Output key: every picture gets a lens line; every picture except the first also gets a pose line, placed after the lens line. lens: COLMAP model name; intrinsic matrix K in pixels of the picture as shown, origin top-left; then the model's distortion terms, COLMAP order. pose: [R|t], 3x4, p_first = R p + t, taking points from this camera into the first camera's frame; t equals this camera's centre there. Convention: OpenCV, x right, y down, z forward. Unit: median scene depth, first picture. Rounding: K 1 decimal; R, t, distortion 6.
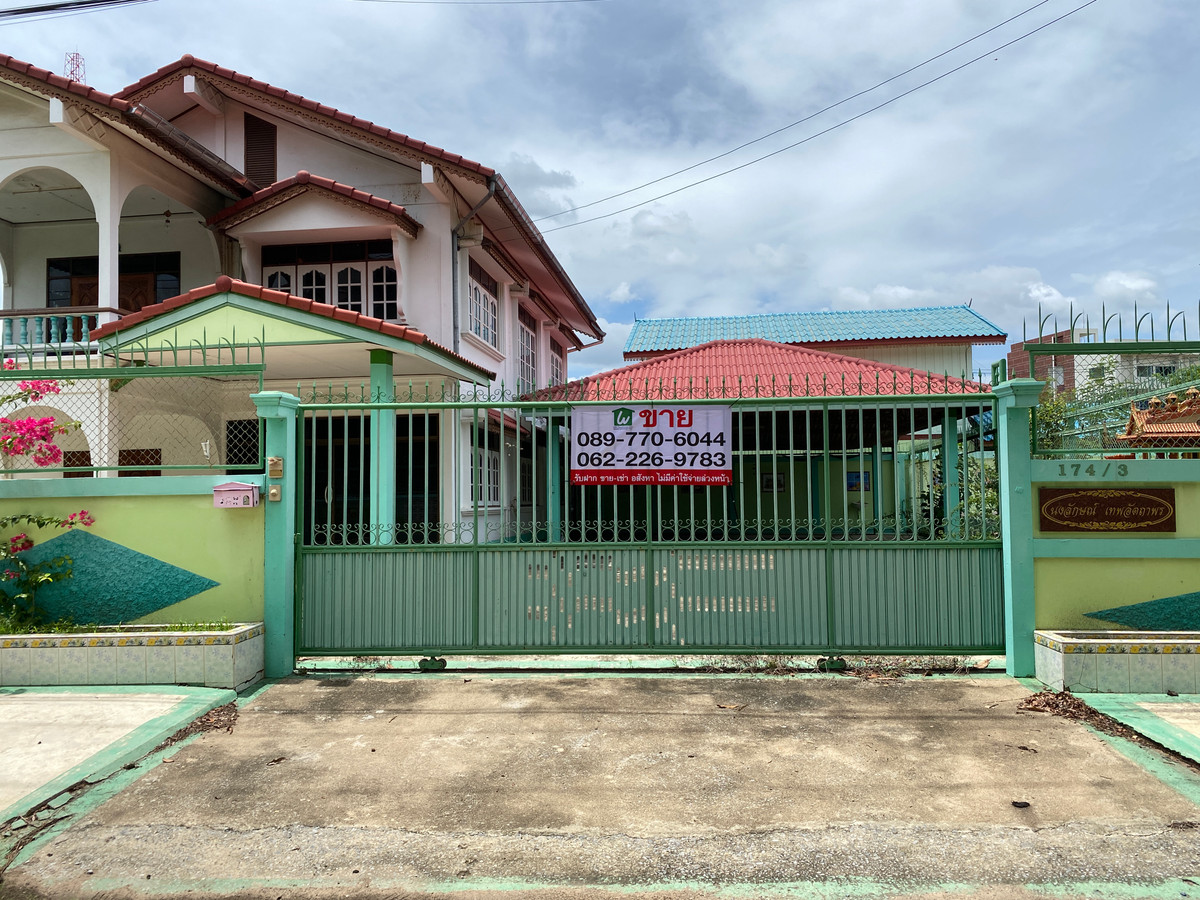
lens RADIAL K [[922.0, 0, 601.5], [0, 922.0, 436.4], [0, 0, 1]] dist [0.004950, 0.003836]
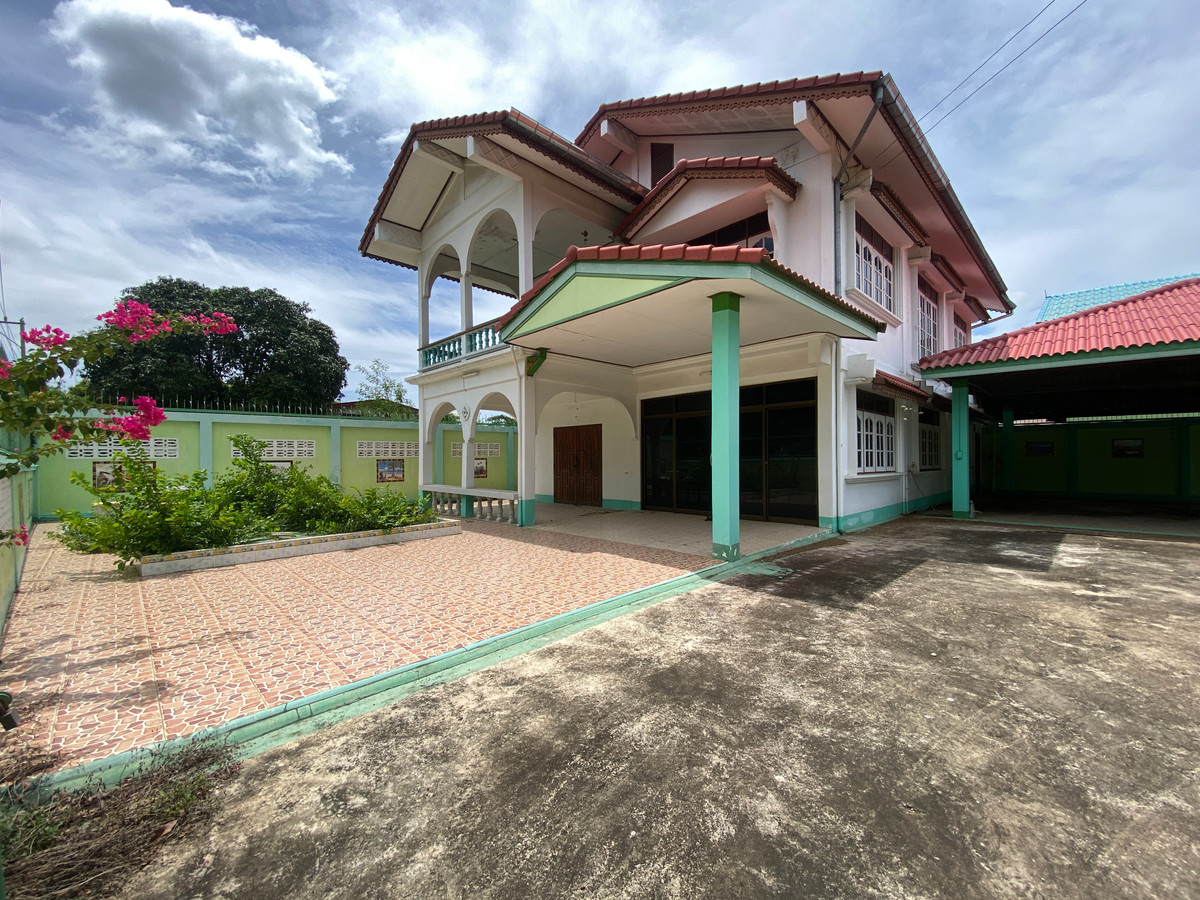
lens RADIAL K [[491.2, 0, 594.5], [0, 491.2, 459.7], [0, 0, 1]] dist [0.028096, -0.032417]
pose [[0.783475, 0.012139, -0.621305, -0.085588], [0.033854, 0.997491, 0.062180, 0.048970], [0.620501, -0.069750, 0.781098, 1.005345]]
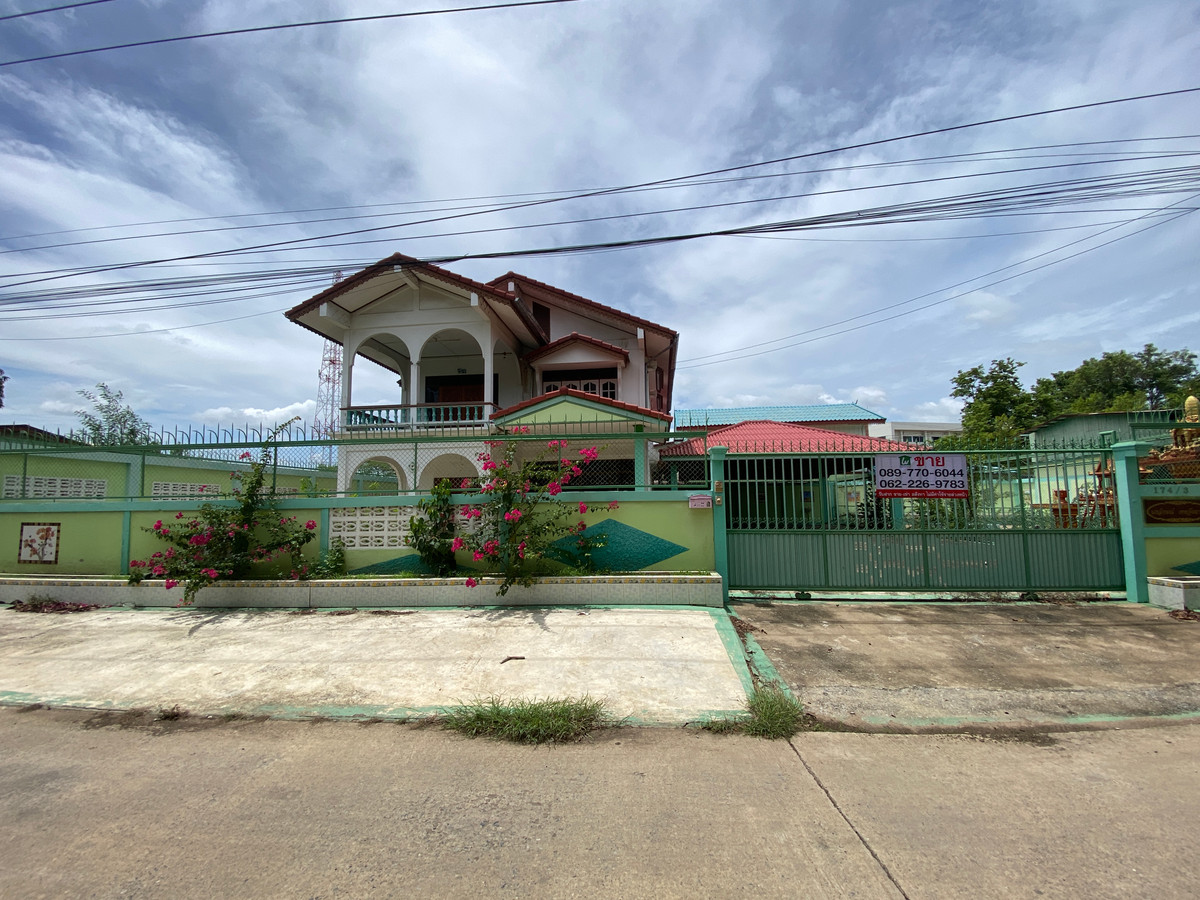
lens RADIAL K [[483.7, 0, 597.2], [0, 483.7, 452.4], [0, 0, 1]] dist [0.036540, -0.029852]
pose [[0.999973, 0.005202, -0.005242, -0.584227], [-0.005414, 0.999135, -0.041221, 0.006047], [0.005023, 0.041249, 0.999136, 0.020742]]
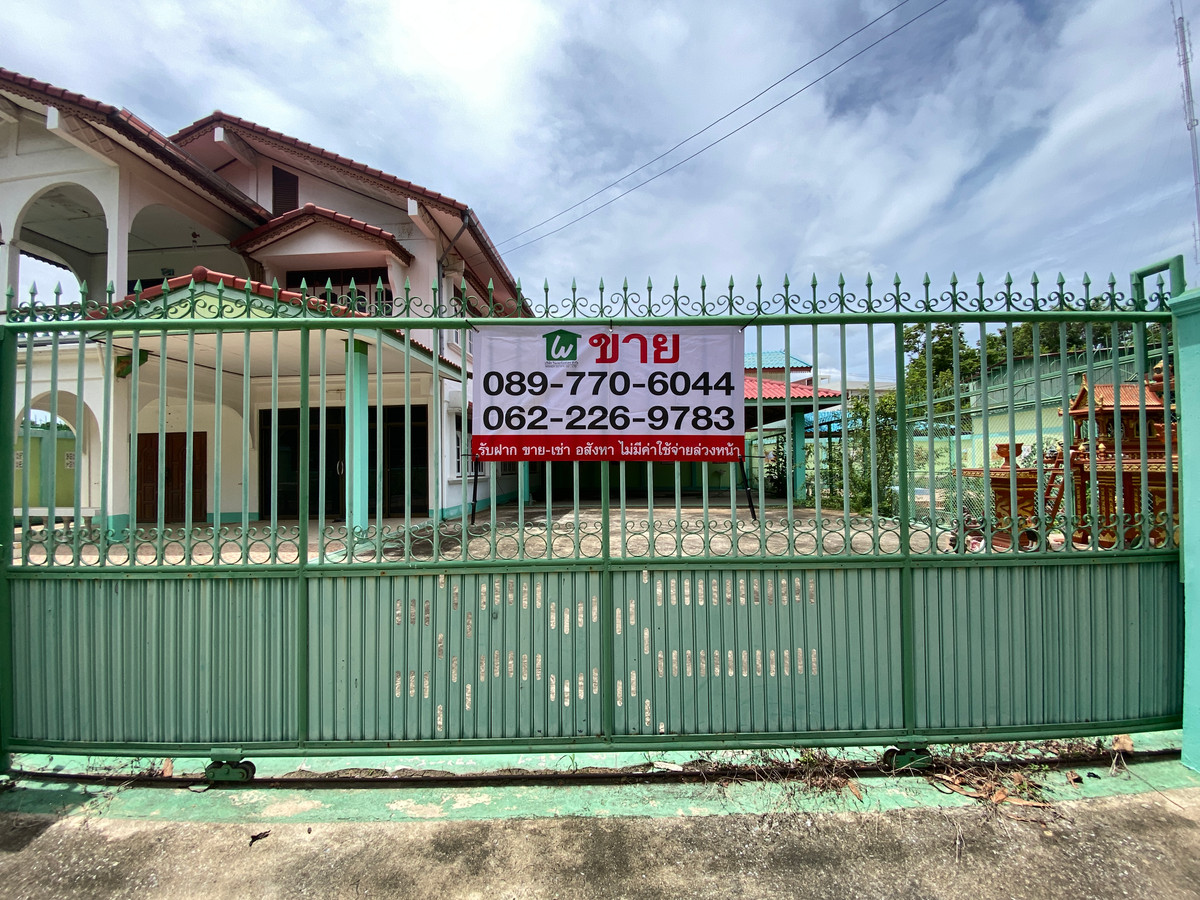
lens RADIAL K [[486.7, 0, 596.5], [0, 486.7, 453.9], [0, 0, 1]] dist [0.030440, -0.025733]
pose [[0.997654, 0.000385, 0.068456, 0.024371], [-0.003147, 0.999185, 0.040235, 0.035238], [-0.068384, -0.040356, 0.996842, 0.684465]]
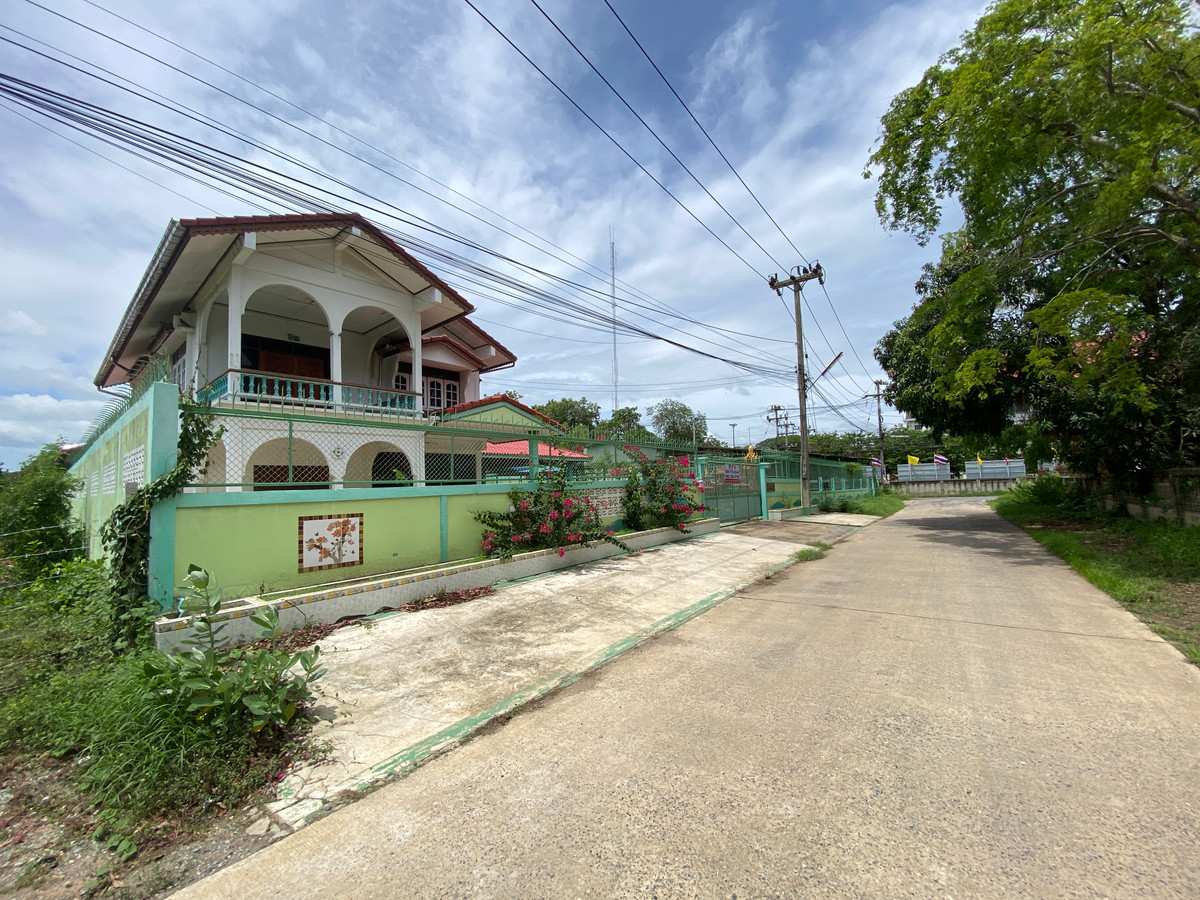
lens RADIAL K [[487.3, 0, 601.4], [0, 487.3, 447.0], [0, 0, 1]] dist [0.050784, -0.041730]
pose [[0.547034, 0.068120, 0.834334, -2.237655], [-0.027482, 0.997608, -0.063432, 0.049318], [-0.836659, 0.011771, 0.547598, 0.241131]]
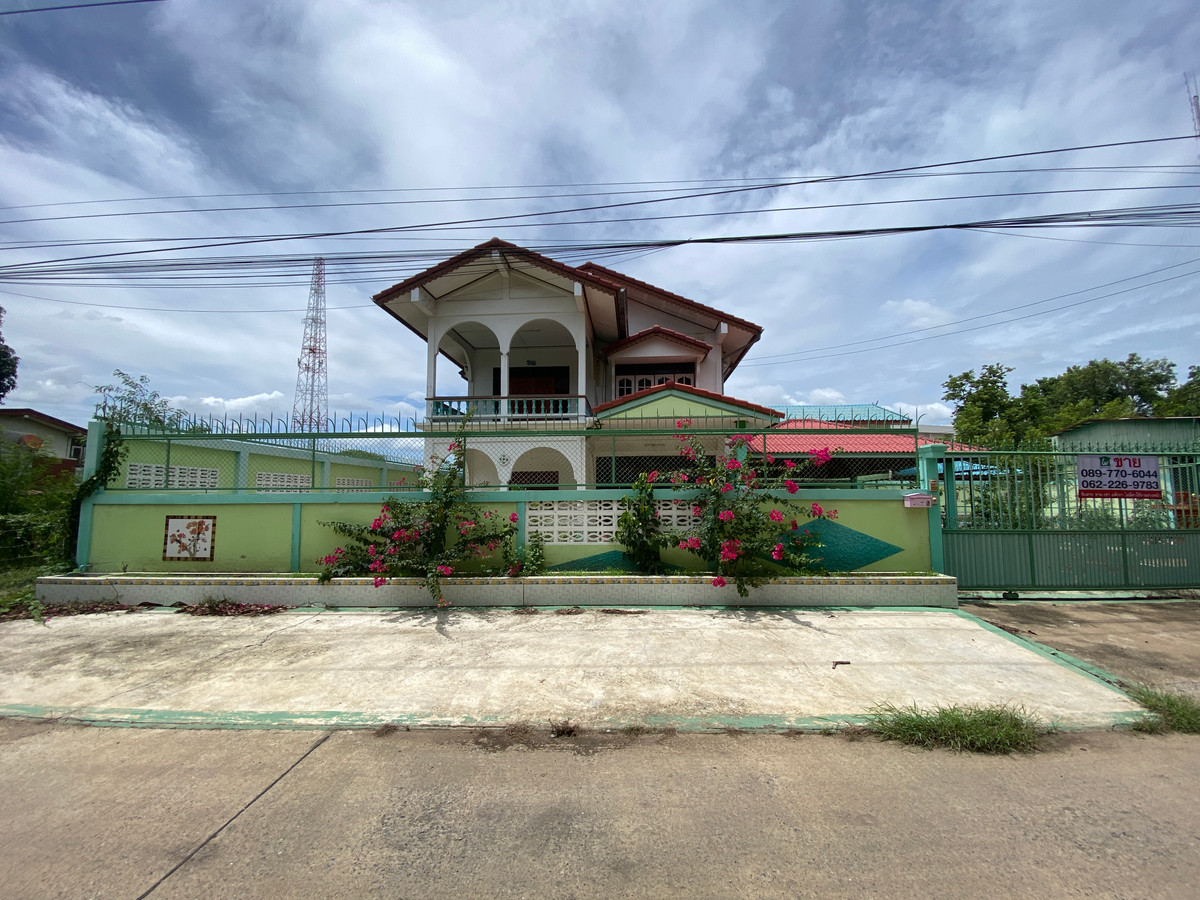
lens RADIAL K [[483.7, 0, 597.2], [0, 483.7, 452.4], [0, 0, 1]] dist [0.036540, -0.029852]
pose [[0.998916, 0.021349, 0.041371, -1.038643], [-0.019957, 0.999230, -0.033769, 0.013998], [-0.042060, 0.032907, 0.998573, 0.064762]]
